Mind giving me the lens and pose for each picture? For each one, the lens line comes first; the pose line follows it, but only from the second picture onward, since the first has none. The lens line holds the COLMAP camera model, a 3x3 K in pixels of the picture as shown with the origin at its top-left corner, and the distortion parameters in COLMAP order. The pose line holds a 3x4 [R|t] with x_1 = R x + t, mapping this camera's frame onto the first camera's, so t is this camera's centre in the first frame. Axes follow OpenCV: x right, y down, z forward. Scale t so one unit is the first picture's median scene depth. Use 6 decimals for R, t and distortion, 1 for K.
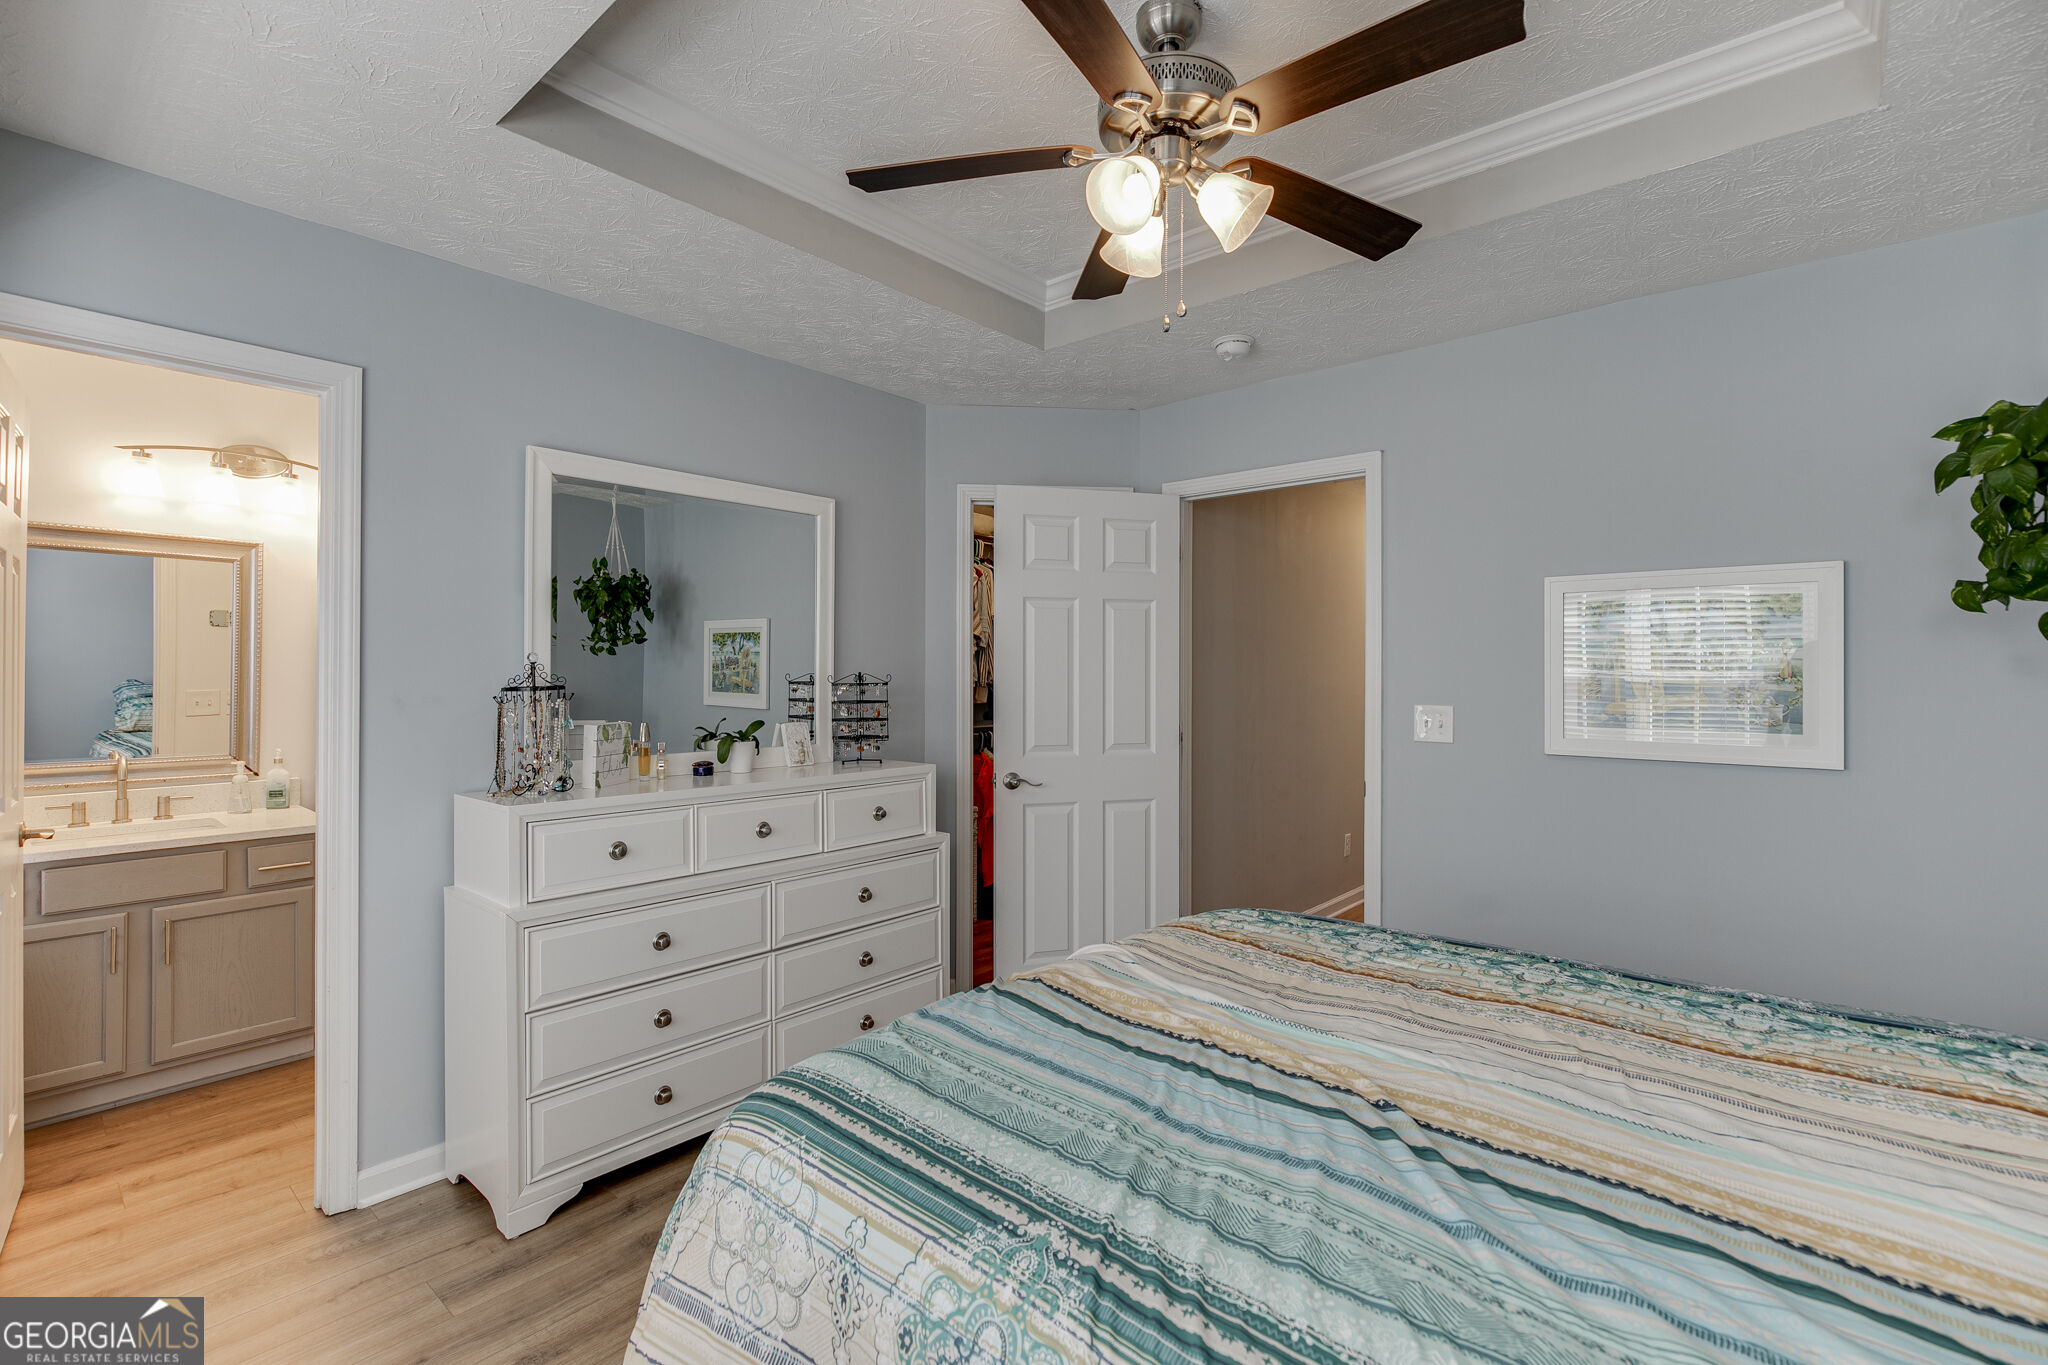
lens RADIAL K [[917.7, 0, 1024.3], [0, 917.7, 648.7], [0, 0, 1]] dist [-0.001352, -0.000568]
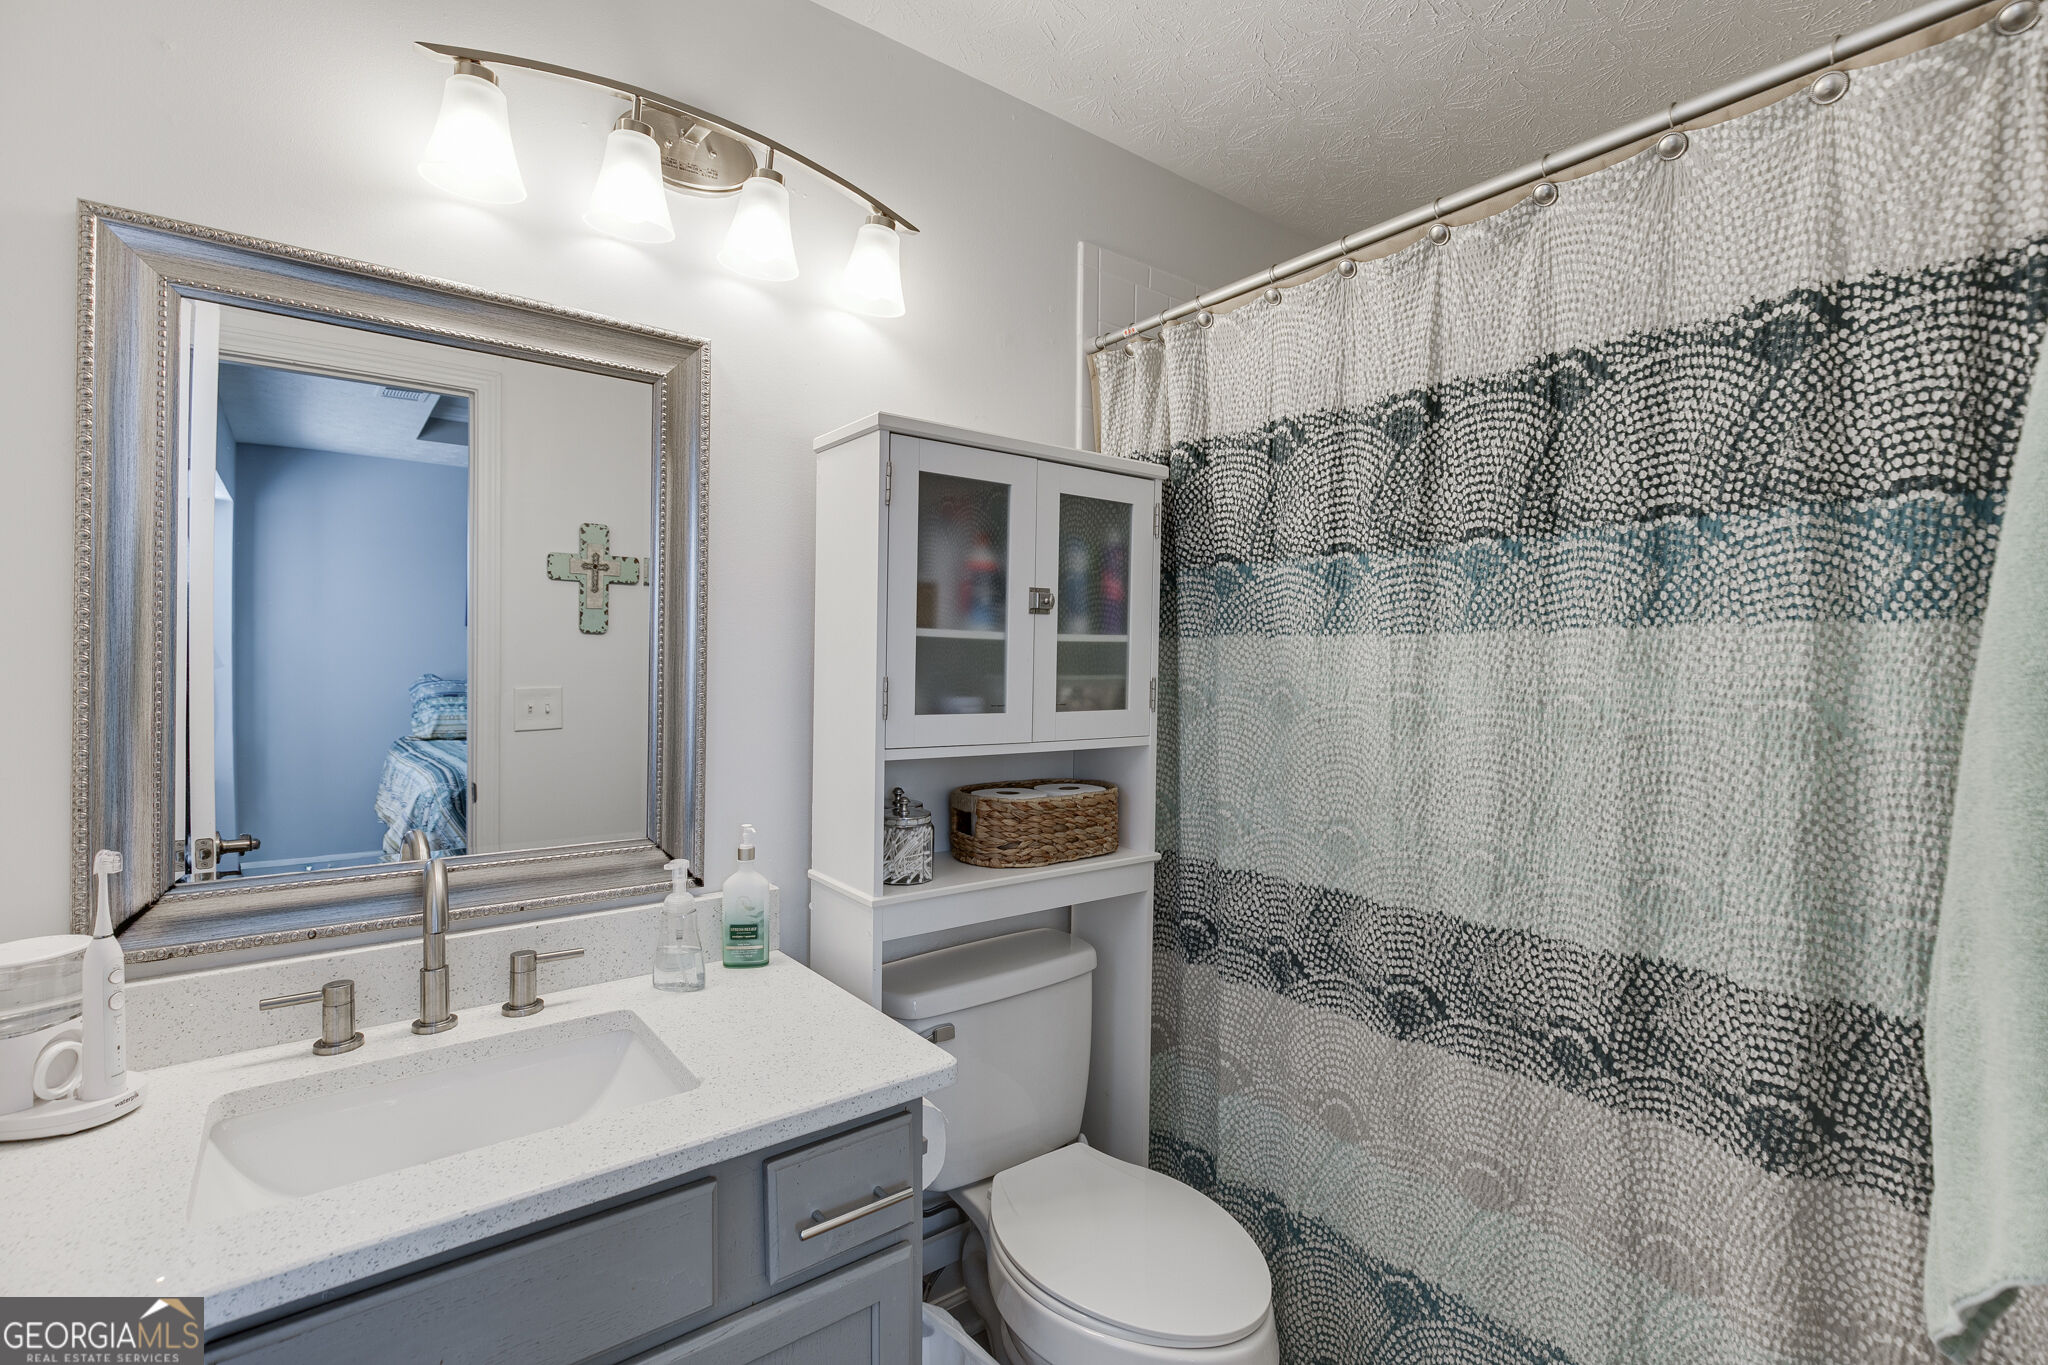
lens RADIAL K [[931.8, 0, 1026.3], [0, 931.8, 661.5], [0, 0, 1]] dist [-0.021810, 0.009900]
pose [[0.981306, 0.001755, -0.192445, -0.616181], [0.000209, 0.999948, 0.010186, 0.029350], [0.192453, -0.010036, 0.981255, 0.617318]]
